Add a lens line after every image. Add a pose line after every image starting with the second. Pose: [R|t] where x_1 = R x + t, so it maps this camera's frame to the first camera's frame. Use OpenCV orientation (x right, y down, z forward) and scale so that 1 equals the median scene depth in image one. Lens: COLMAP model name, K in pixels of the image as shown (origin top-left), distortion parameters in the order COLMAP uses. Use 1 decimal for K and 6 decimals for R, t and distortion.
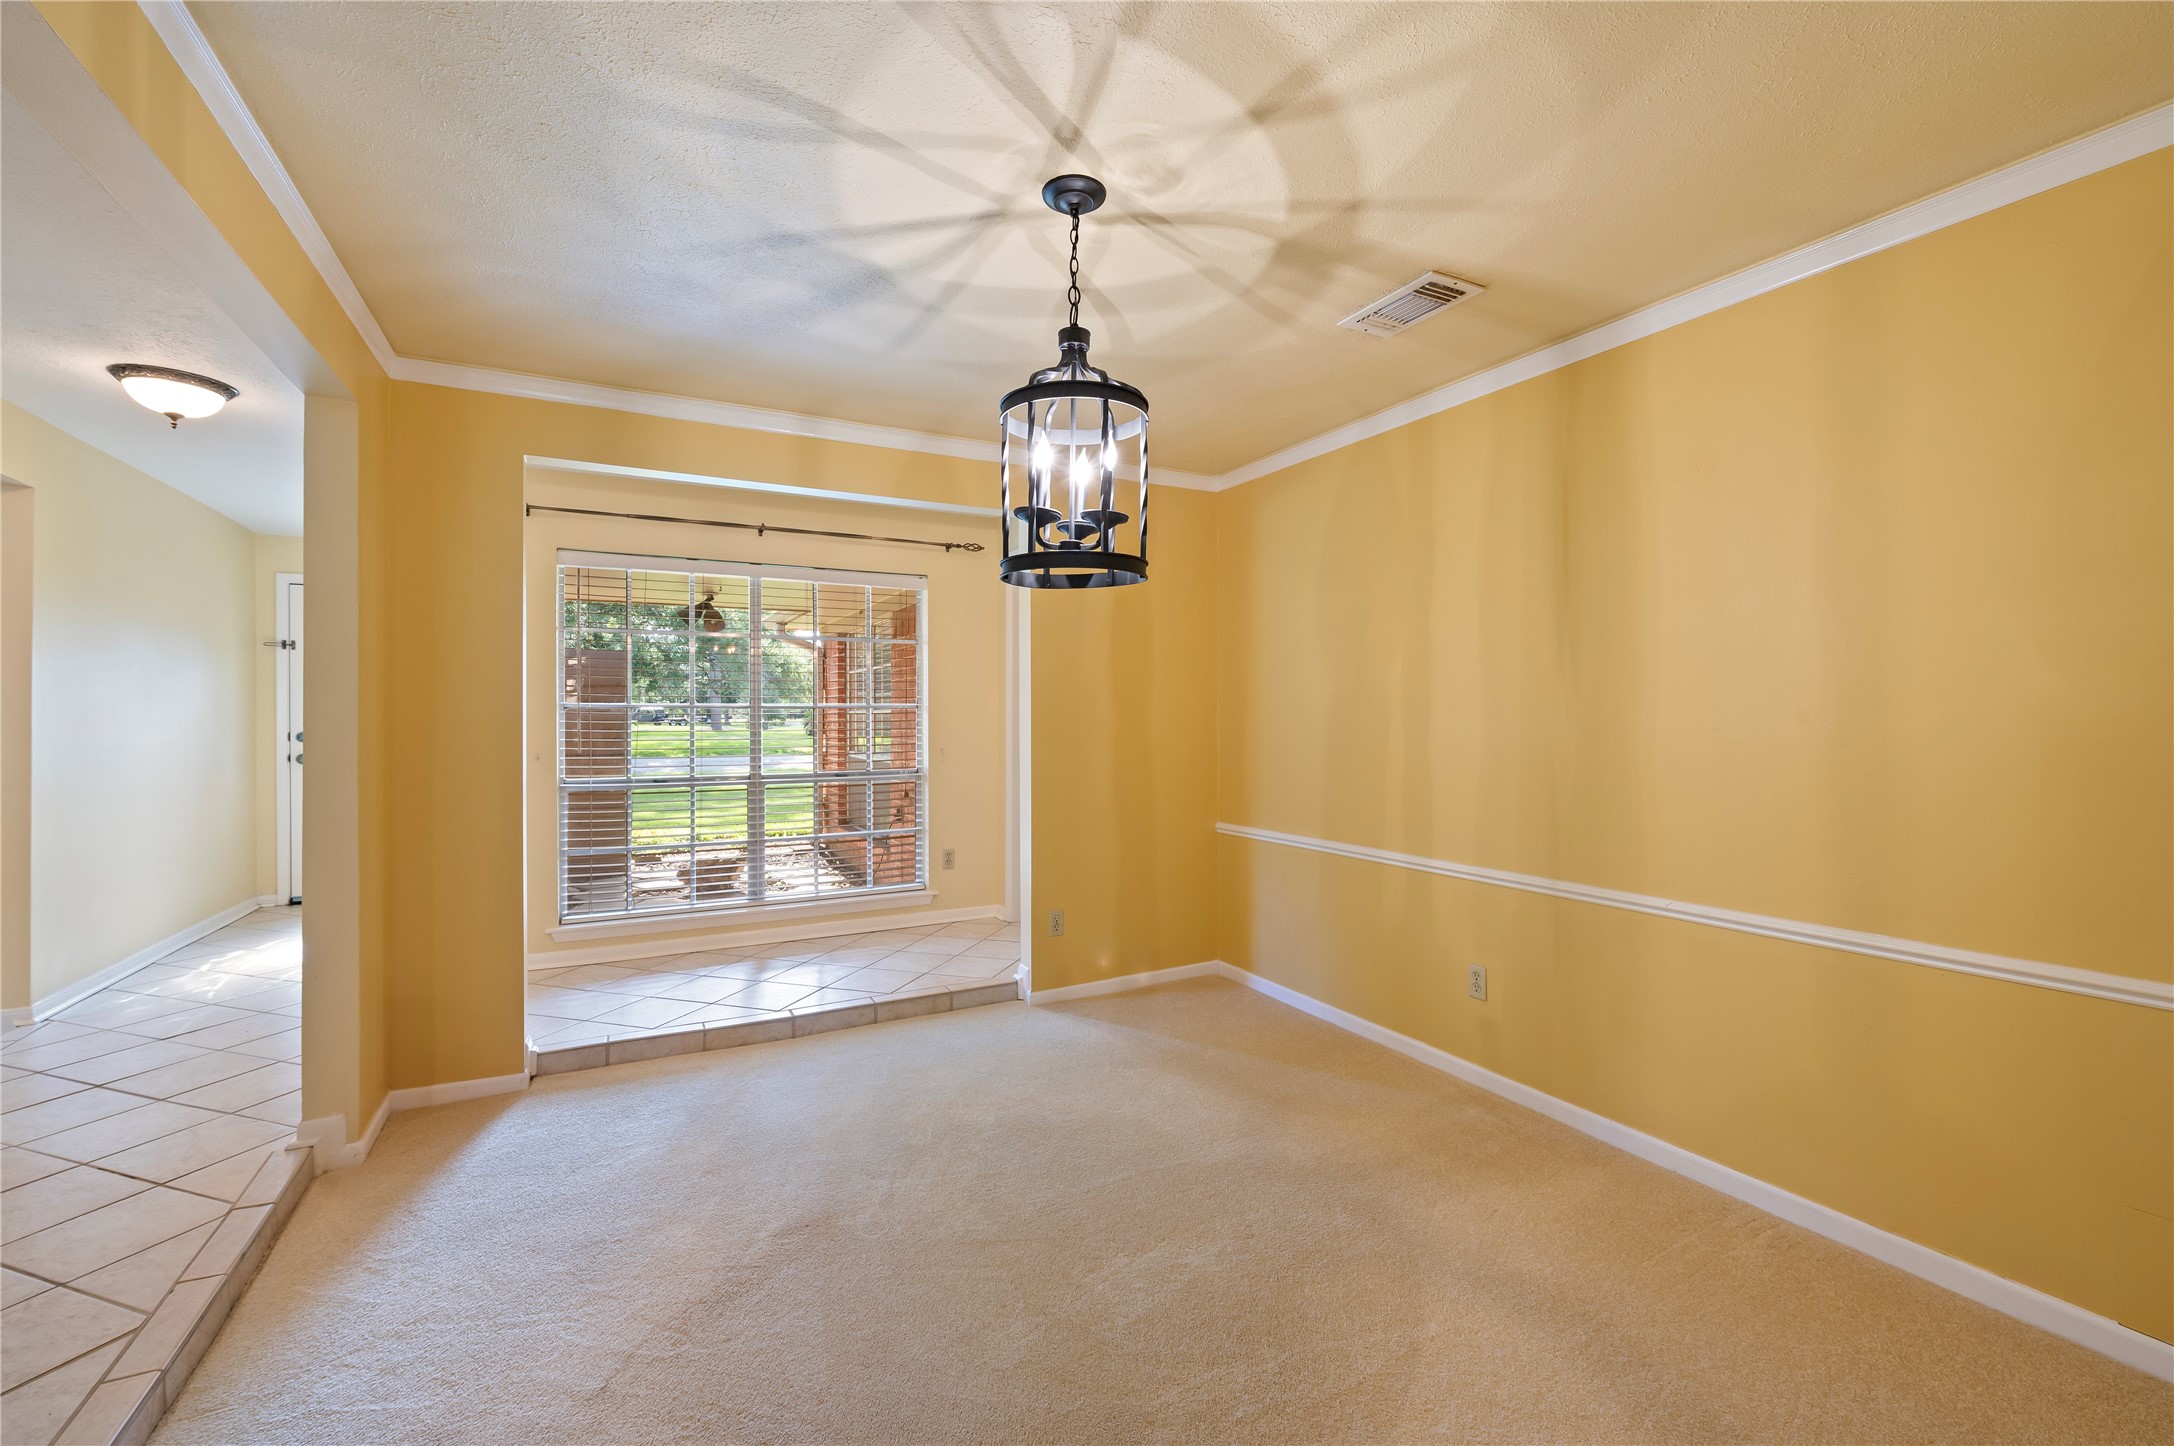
lens RADIAL K [[909.4, 0, 1107.9], [0, 909.4, 719.9], [0, 0, 1]] dist [-0.009455, -0.000043]
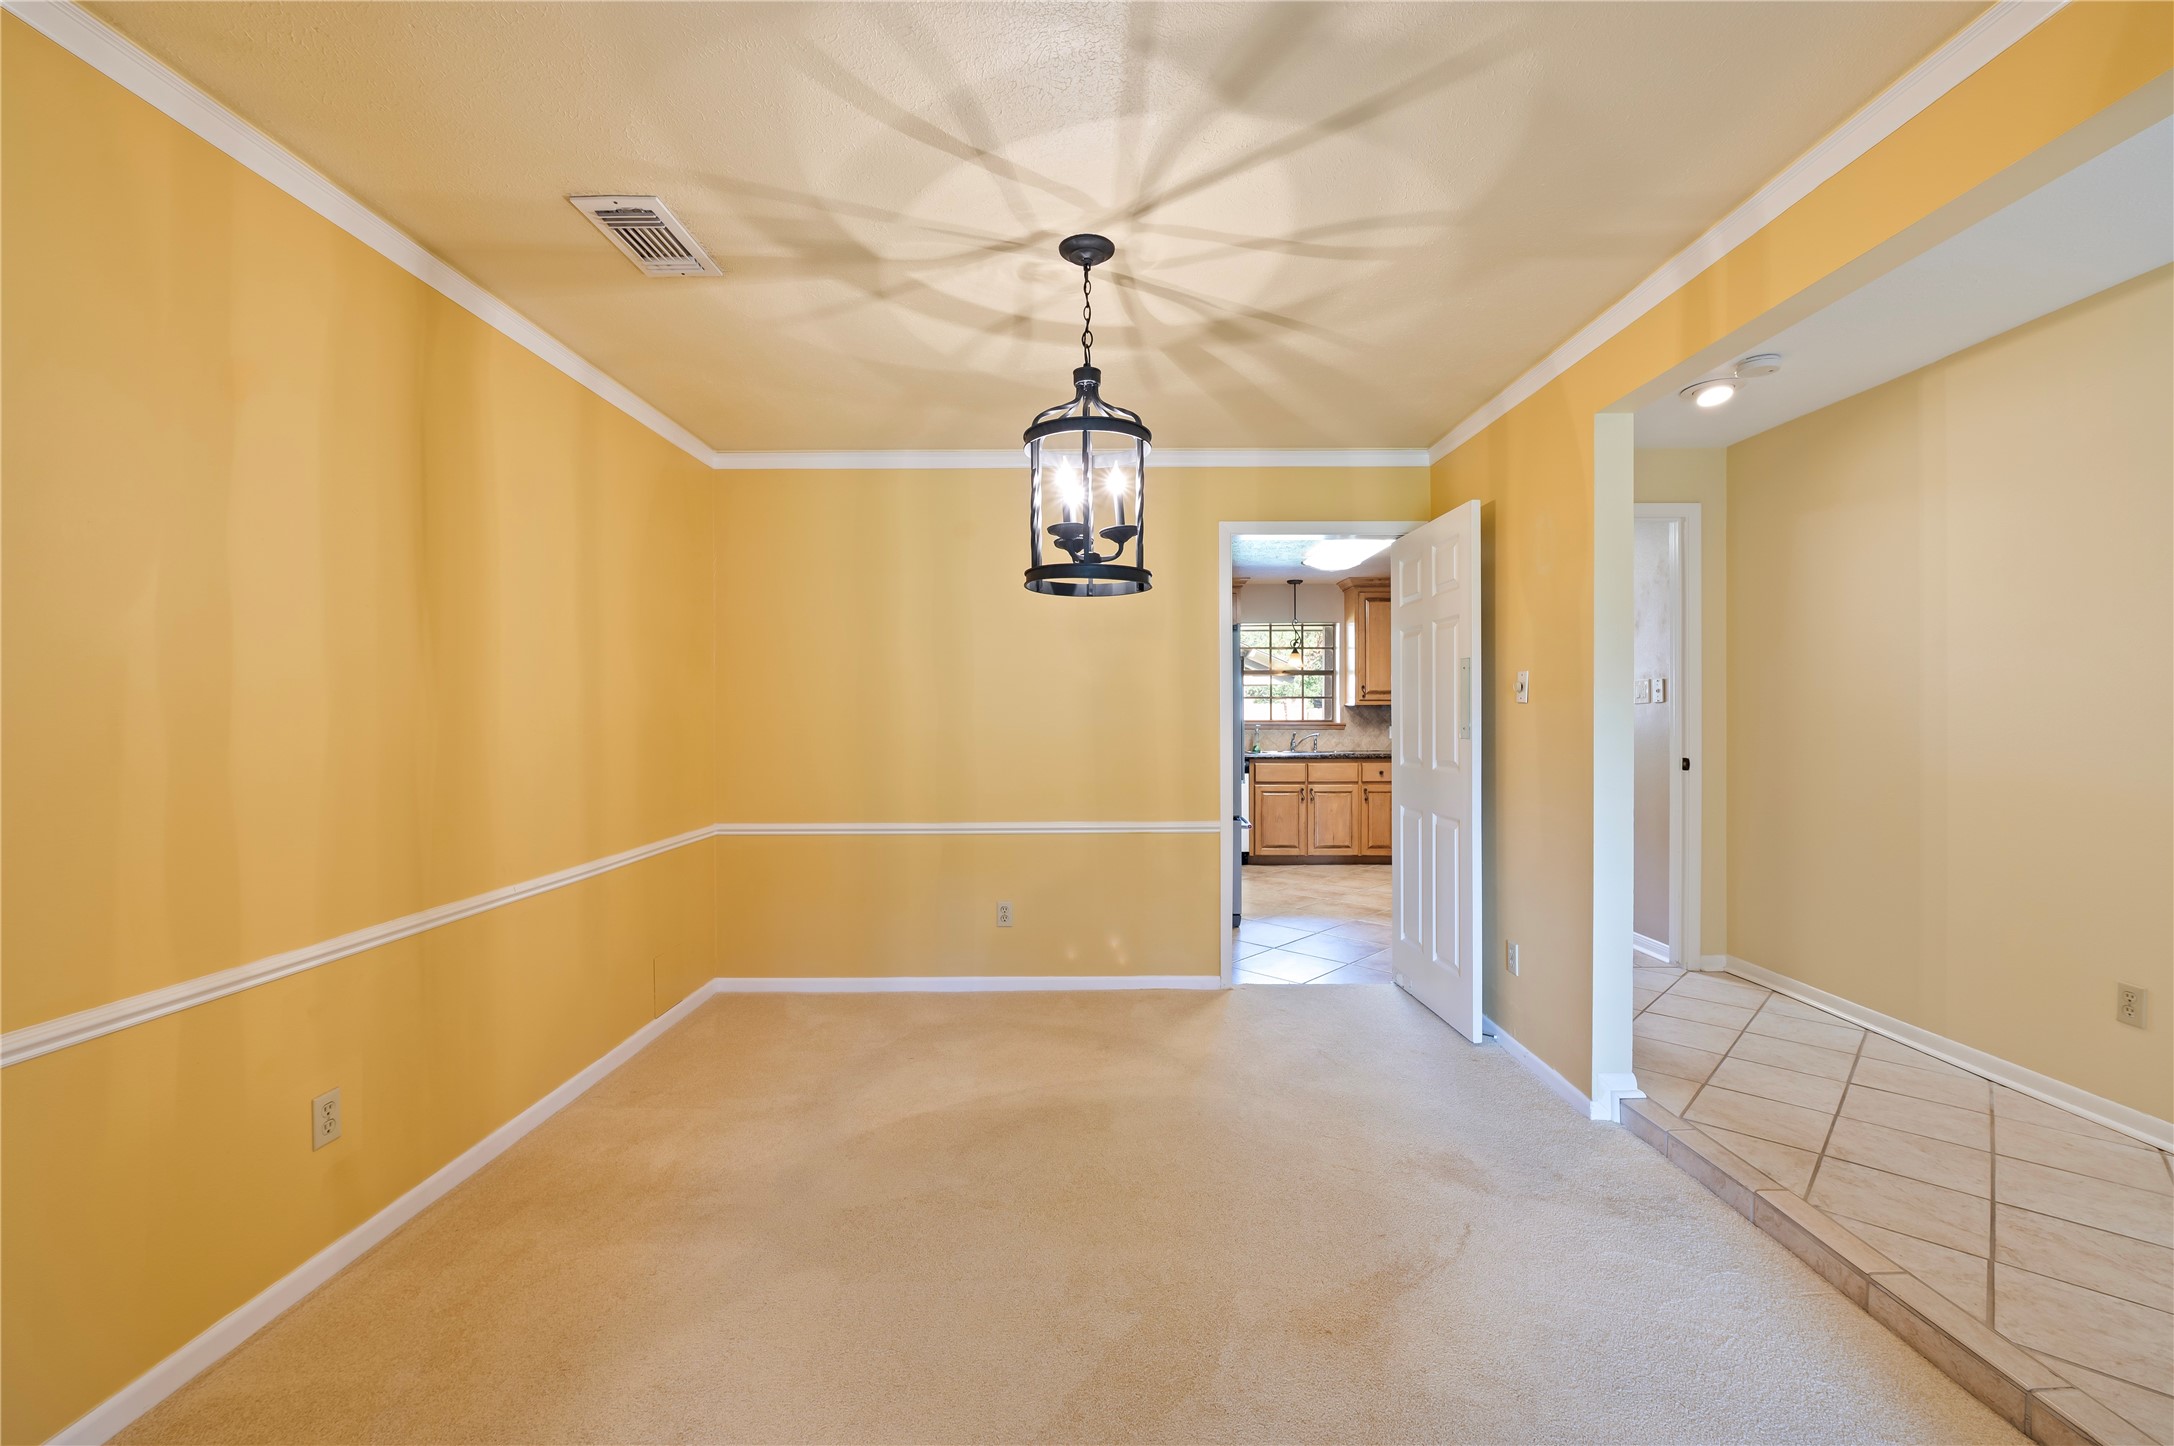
lens RADIAL K [[909.4, 0, 1107.9], [0, 909.4, 719.9], [0, 0, 1]] dist [-0.009455, -0.000043]
pose [[-0.885518, -0.003388, 0.464592, -0.556984], [0.001078, 0.999956, 0.009346, -0.001671], [-0.464603, 0.008776, -0.885476, 1.887902]]
